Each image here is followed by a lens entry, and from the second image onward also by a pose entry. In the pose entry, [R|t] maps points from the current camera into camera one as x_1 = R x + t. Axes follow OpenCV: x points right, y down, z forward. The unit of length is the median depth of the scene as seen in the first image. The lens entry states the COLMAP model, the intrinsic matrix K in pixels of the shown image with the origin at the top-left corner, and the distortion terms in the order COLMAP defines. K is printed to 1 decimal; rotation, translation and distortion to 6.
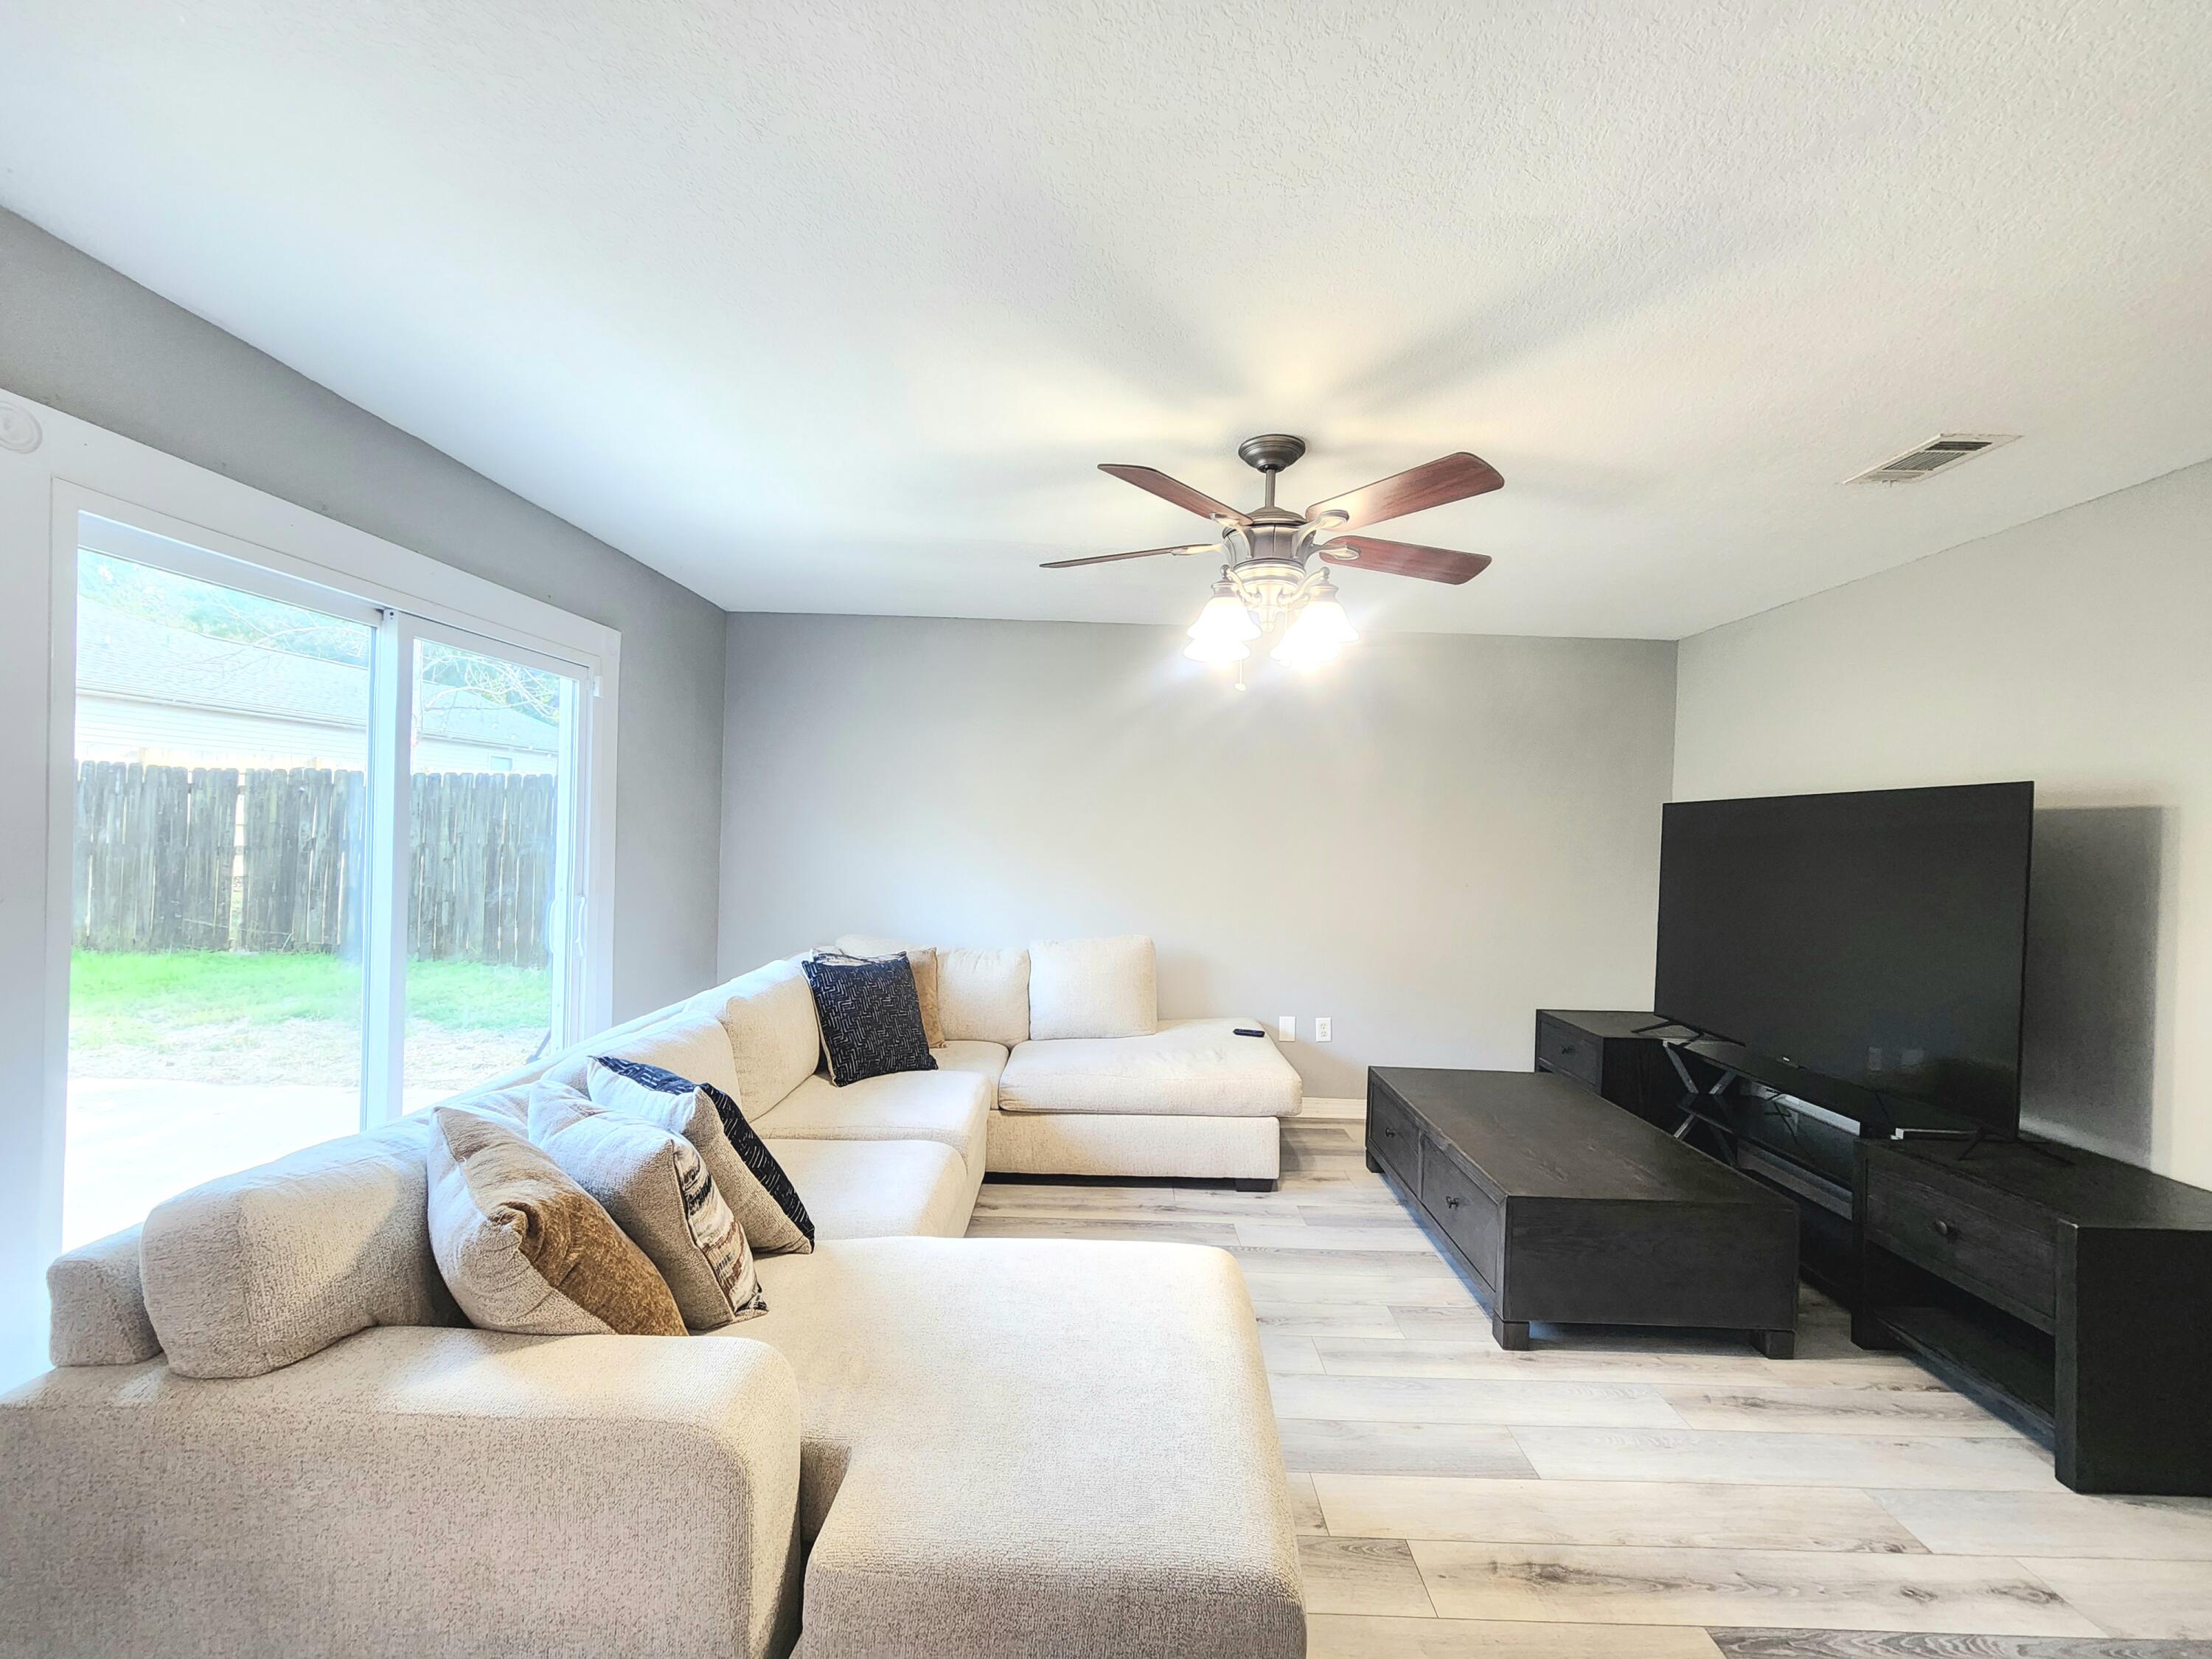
lens RADIAL K [[910.4, 0, 1115.9], [0, 910.4, 827.3], [0, 0, 1]] dist [-0.003617, -0.000785]
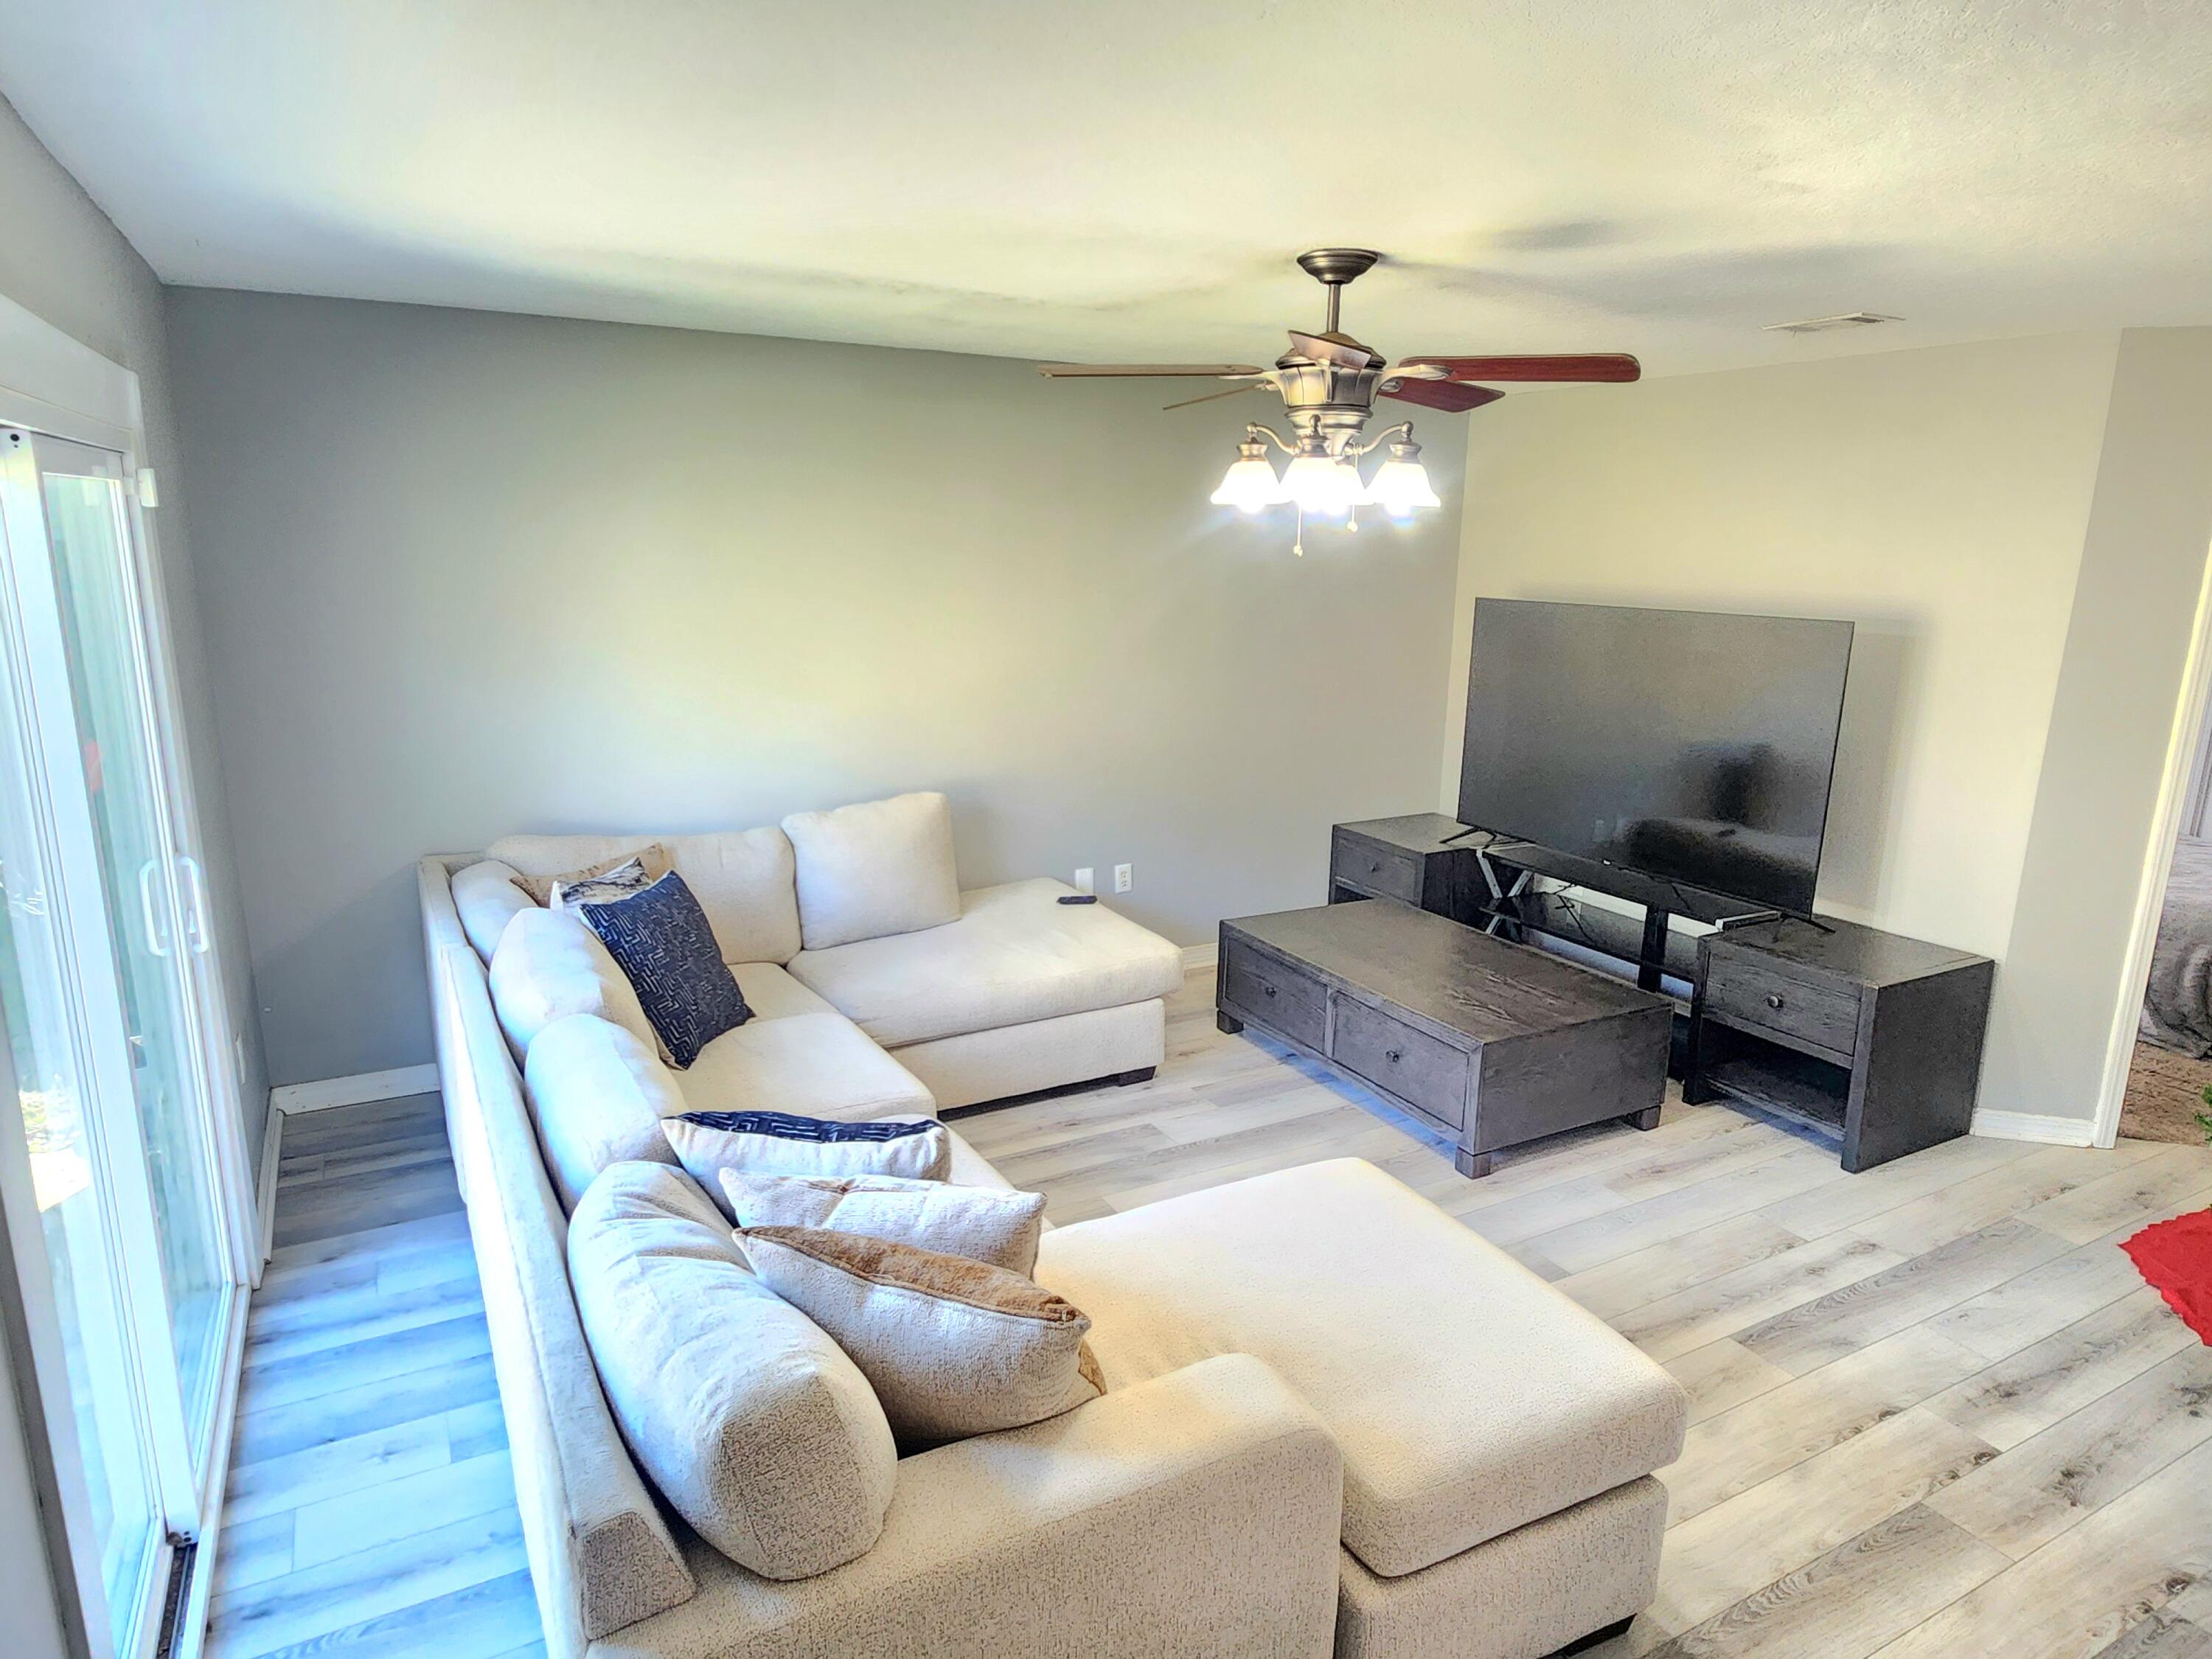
lens RADIAL K [[1328.4, 0, 1106.0], [0, 1328.4, 829.5], [0, 0, 1]] dist [-0.045350, 0.000672]
pose [[0.882107, -0.118686, 0.455853, -0.623023], [0.010795, 0.972577, 0.232332, -0.190731], [-0.470926, -0.200020, 0.859198, -0.038646]]
